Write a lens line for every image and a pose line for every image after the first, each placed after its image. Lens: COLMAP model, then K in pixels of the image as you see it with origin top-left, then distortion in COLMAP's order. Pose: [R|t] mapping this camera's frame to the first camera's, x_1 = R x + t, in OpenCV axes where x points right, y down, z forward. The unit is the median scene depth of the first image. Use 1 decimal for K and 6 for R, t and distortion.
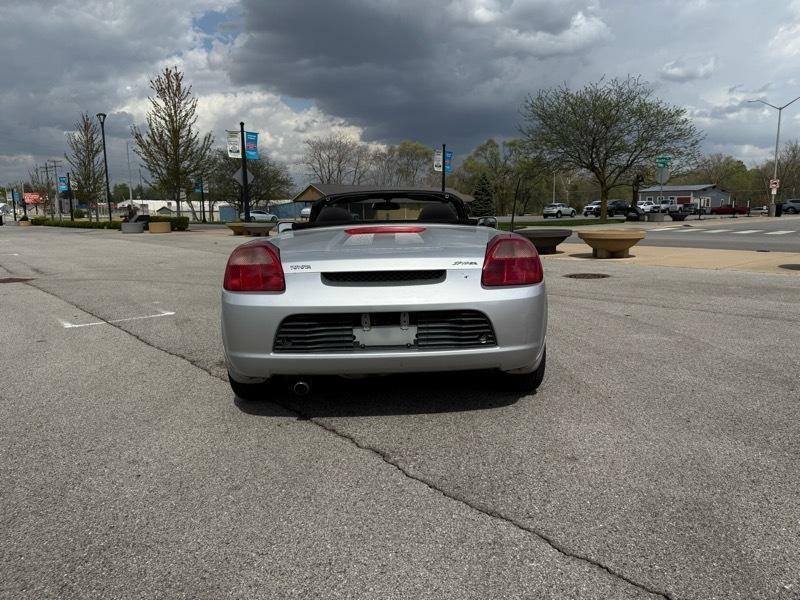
lens RADIAL K [[561.8, 0, 408.6], [0, 561.8, 299.4], [0, 0, 1]] dist [0.028210, -0.041055]
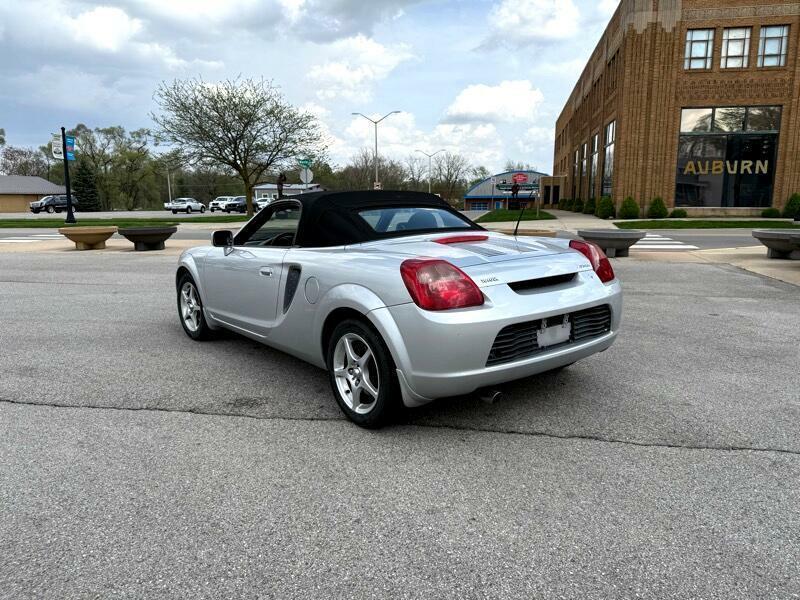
lens RADIAL K [[561.8, 0, 398.8], [0, 561.8, 292.8], [0, 0, 1]] dist [0.028210, -0.041055]
pose [[0.793246, -0.088655, 0.602412, -0.281017], [0.089965, 0.995550, 0.028048, -0.023339], [-0.602218, 0.031946, 0.797692, 0.084760]]
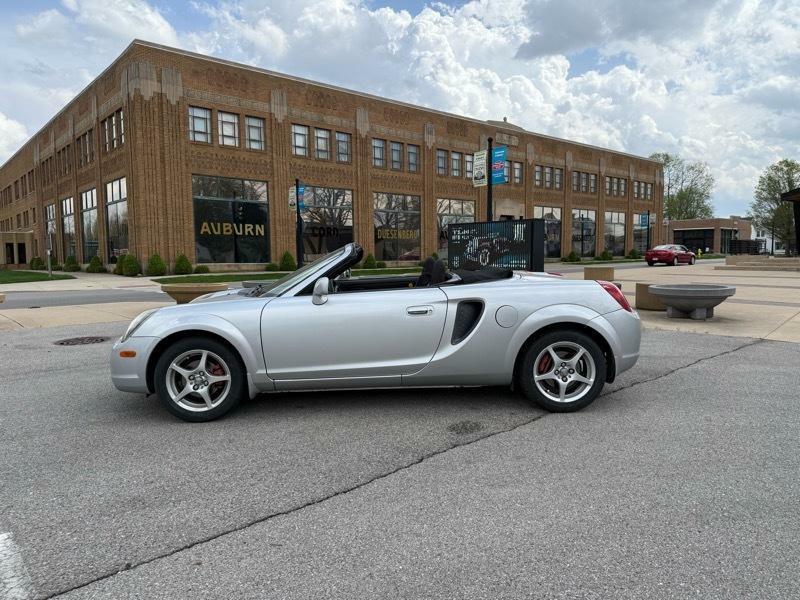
lens RADIAL K [[561.8, 0, 405.1], [0, 561.8, 285.8], [0, 0, 1]] dist [0.028210, -0.041055]
pose [[-0.006126, -0.040718, 0.999152, -0.539888], [0.169966, 0.984590, 0.041166, -0.074078], [-0.985431, 0.170074, 0.000889, 0.472070]]
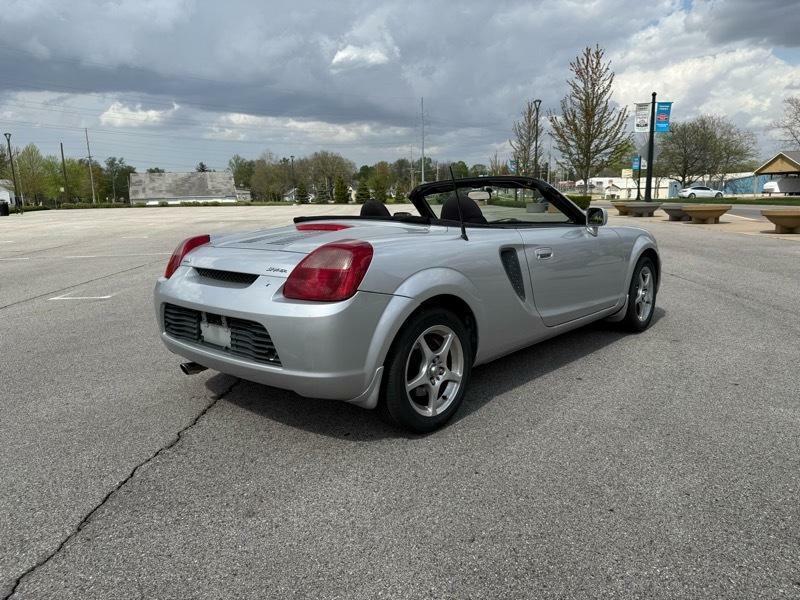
lens RADIAL K [[561.8, 0, 394.4], [0, 561.8, 306.1], [0, 0, 1]] dist [0.028210, -0.041055]
pose [[0.712640, 0.127086, -0.689923, 0.260989], [-0.091646, 0.991892, 0.088045, -0.031347], [0.695518, 0.000484, 0.718509, 0.144507]]
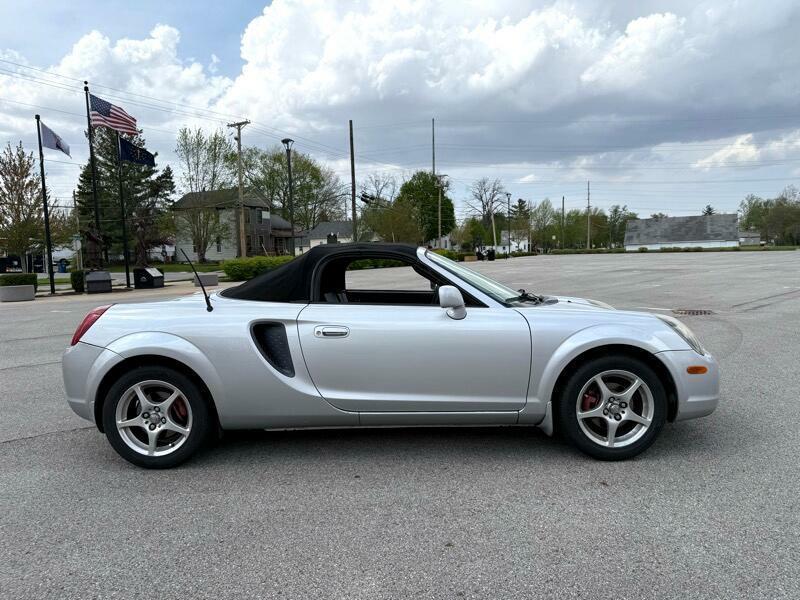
lens RADIAL K [[561.8, 0, 408.4], [0, 561.8, 310.8], [0, 0, 1]] dist [0.028210, -0.041055]
pose [[-0.033587, 0.111517, -0.993195, 0.412646], [-0.126160, 0.985333, 0.114901, -0.099432], [0.991441, 0.129161, -0.019025, 0.520865]]
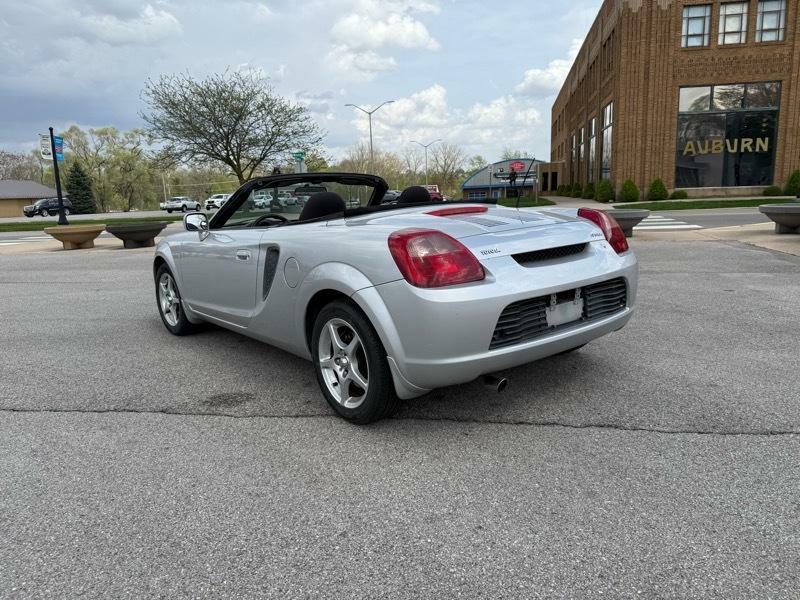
lens RADIAL K [[561.8, 0, 400.8], [0, 561.8, 297.5], [0, 0, 1]] dist [0.028210, -0.041055]
pose [[0.788225, -0.127545, 0.602024, -0.254785], [0.123172, 0.991188, 0.048725, -0.013799], [-0.602934, 0.035747, 0.796990, 0.111567]]
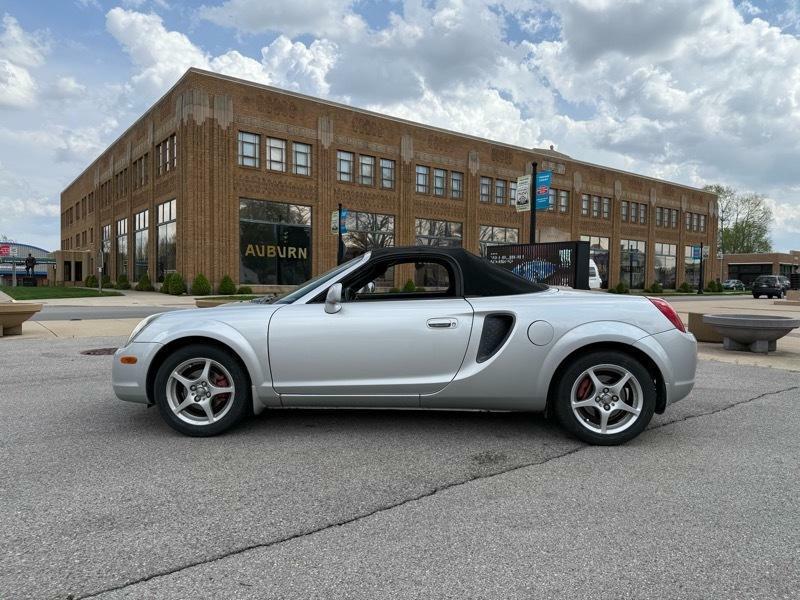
lens RADIAL K [[561.8, 0, 404.2], [0, 561.8, 291.8], [0, 0, 1]] dist [0.028210, -0.041055]
pose [[0.070701, -0.000494, 0.997497, -0.498641], [0.143075, 0.989665, -0.009650, -0.057171], [-0.987183, 0.143399, 0.070041, 0.460341]]
